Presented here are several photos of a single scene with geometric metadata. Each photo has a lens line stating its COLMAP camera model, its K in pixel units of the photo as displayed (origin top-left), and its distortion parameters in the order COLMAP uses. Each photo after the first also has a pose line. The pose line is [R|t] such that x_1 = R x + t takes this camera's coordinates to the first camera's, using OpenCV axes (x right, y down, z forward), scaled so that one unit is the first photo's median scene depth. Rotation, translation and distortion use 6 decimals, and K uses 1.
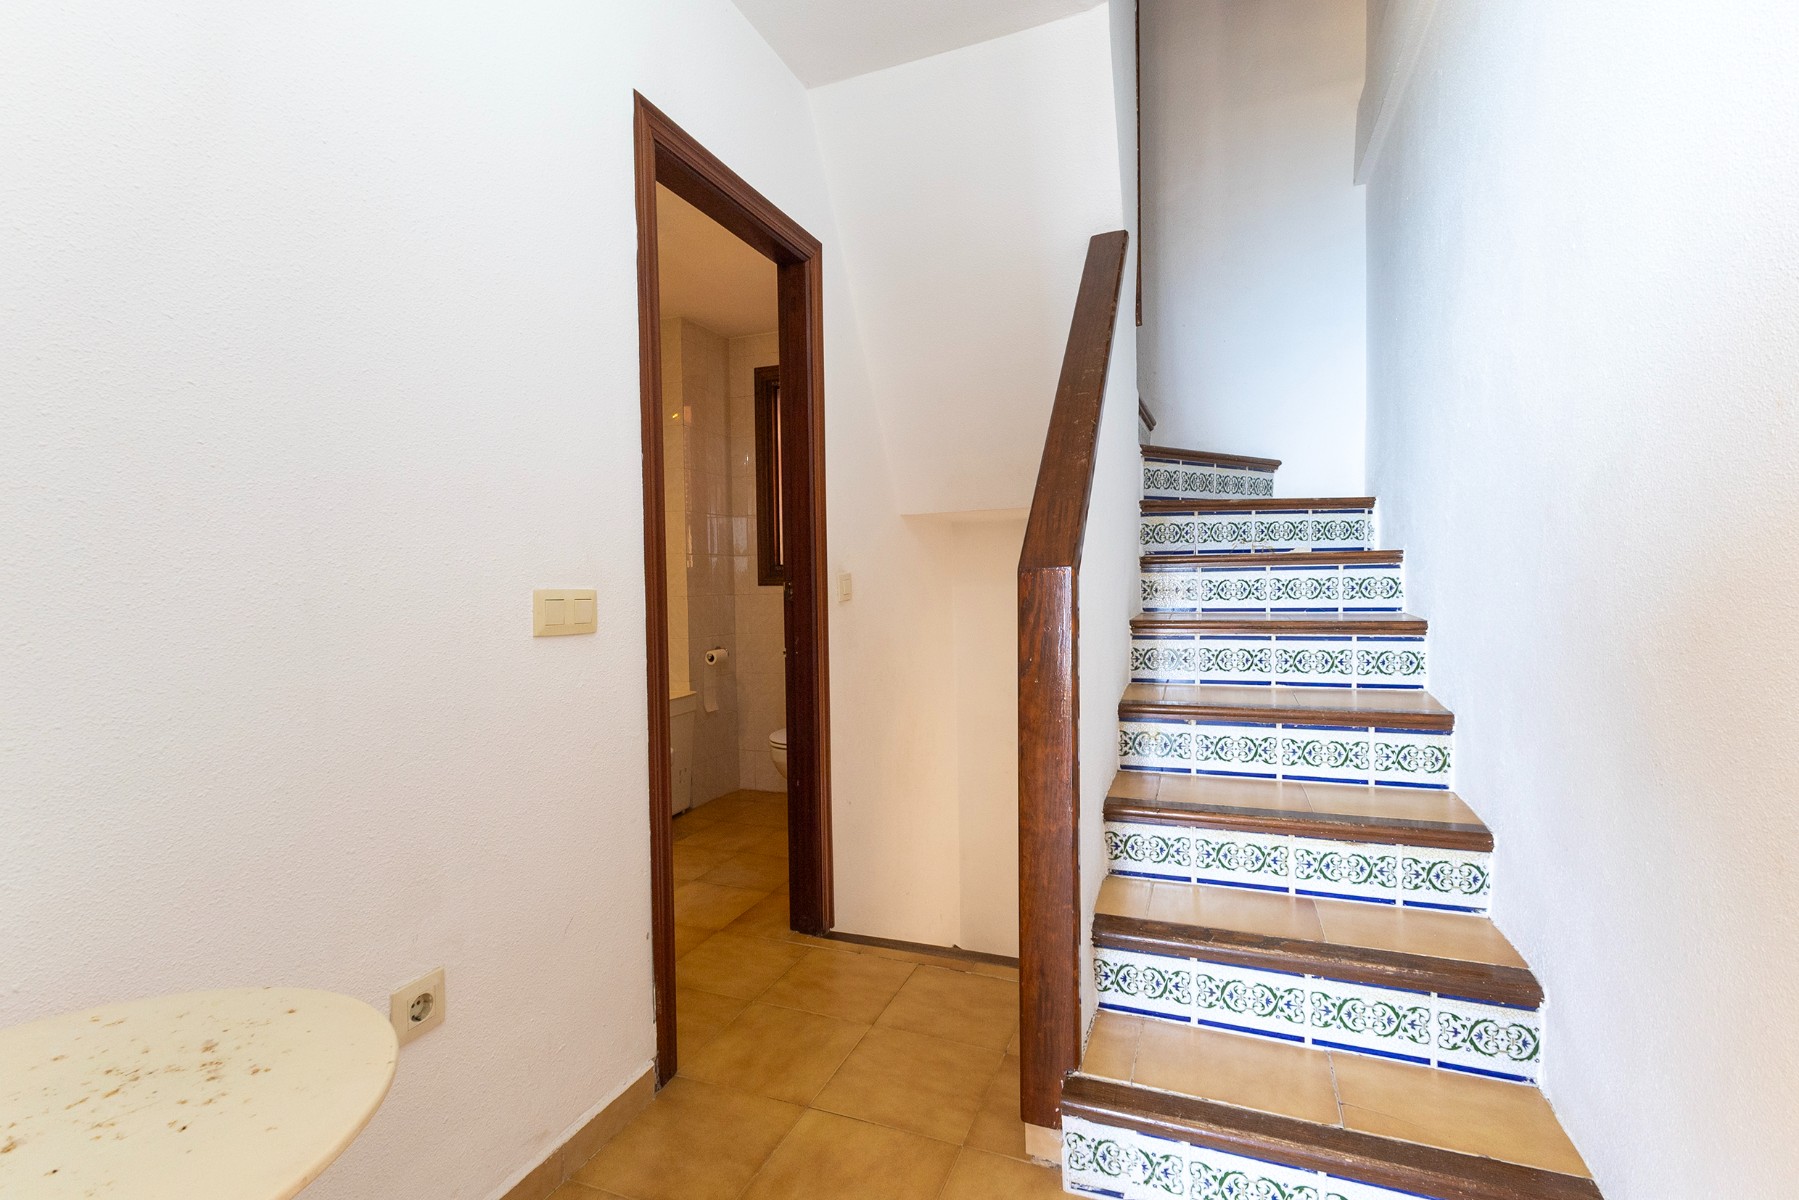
lens RADIAL K [[832.9, 0, 910.6], [0, 832.9, 598.0], [0, 0, 1]] dist [0.039002, -0.009868]
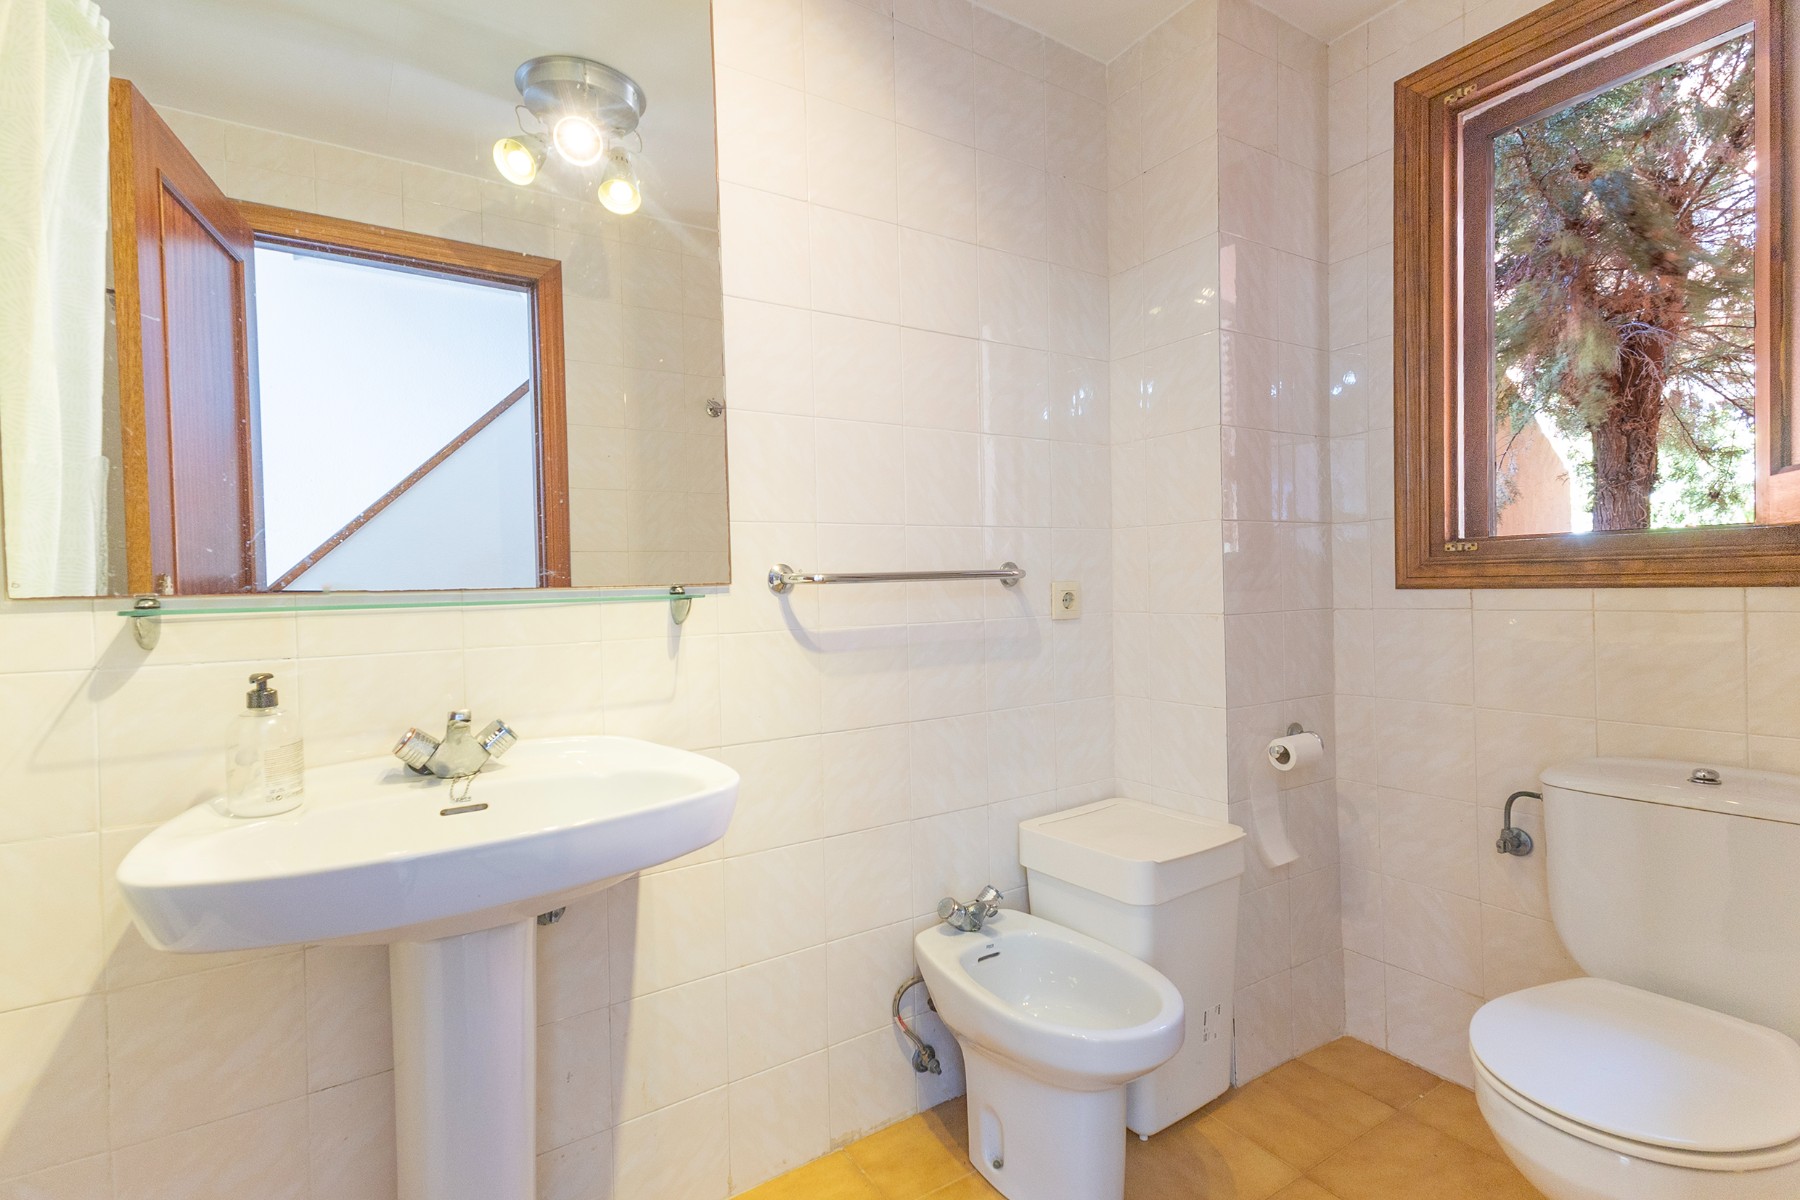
lens RADIAL K [[833.3, 0, 911.1], [0, 833.3, 598.0], [0, 0, 1]] dist [0.039002, -0.009868]
pose [[0.812754, 0.004163, -0.582593, -0.131531], [-0.010381, 0.999919, -0.007338, -0.003327], [0.582515, 0.012012, 0.812731, 0.496309]]
